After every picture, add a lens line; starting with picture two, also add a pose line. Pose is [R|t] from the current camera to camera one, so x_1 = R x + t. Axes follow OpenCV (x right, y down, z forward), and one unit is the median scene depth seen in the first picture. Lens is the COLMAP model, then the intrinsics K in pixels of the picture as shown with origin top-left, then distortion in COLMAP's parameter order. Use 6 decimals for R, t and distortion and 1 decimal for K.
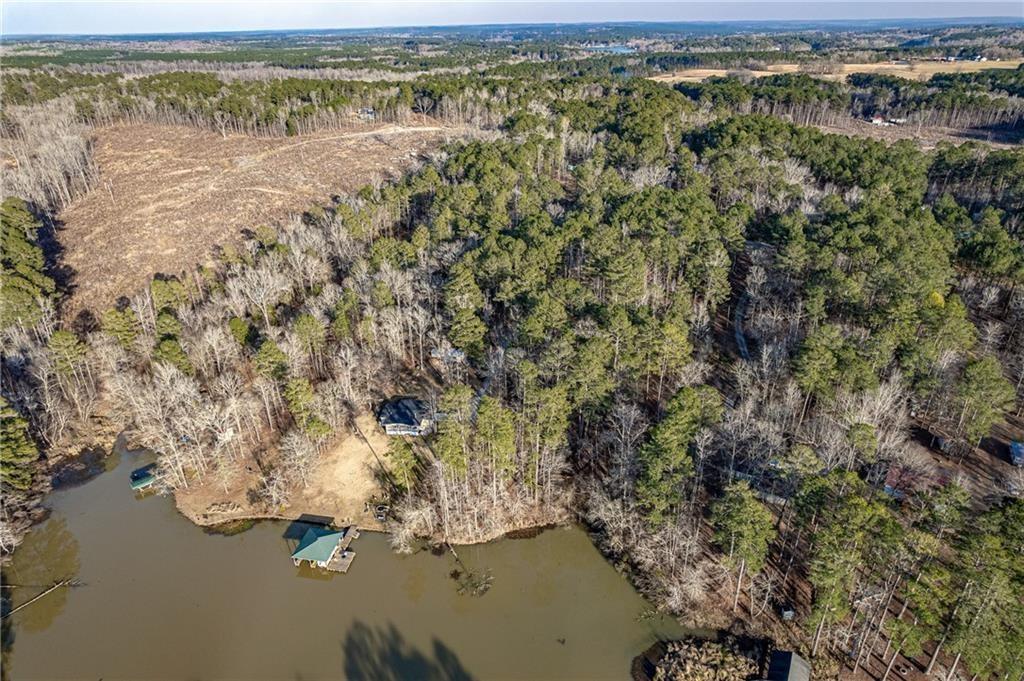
lens RADIAL K [[654.7, 0, 514.5], [0, 654.7, 343.2], [0, 0, 1]] dist [-0.087501, 0.080313]
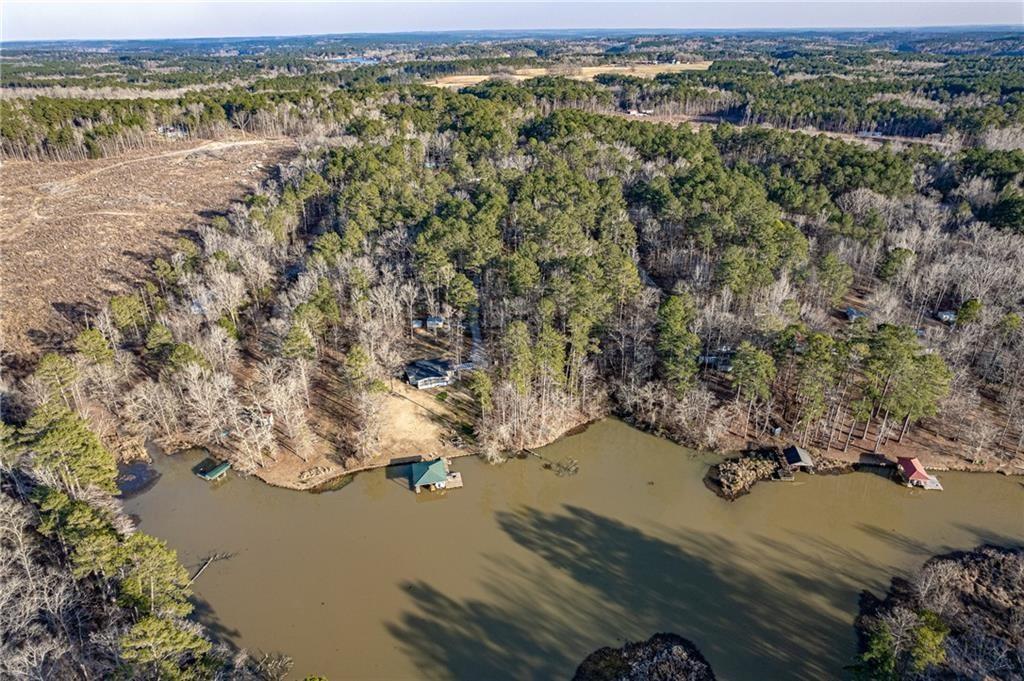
lens RADIAL K [[654.7, 0, 514.5], [0, 654.7, 343.2], [0, 0, 1]] dist [-0.087501, 0.080313]
pose [[0.926492, -0.163313, 0.339030, -0.215885], [0.168112, 0.985648, 0.015382, 0.036532], [-0.336676, 0.042744, 0.940650, -0.070989]]
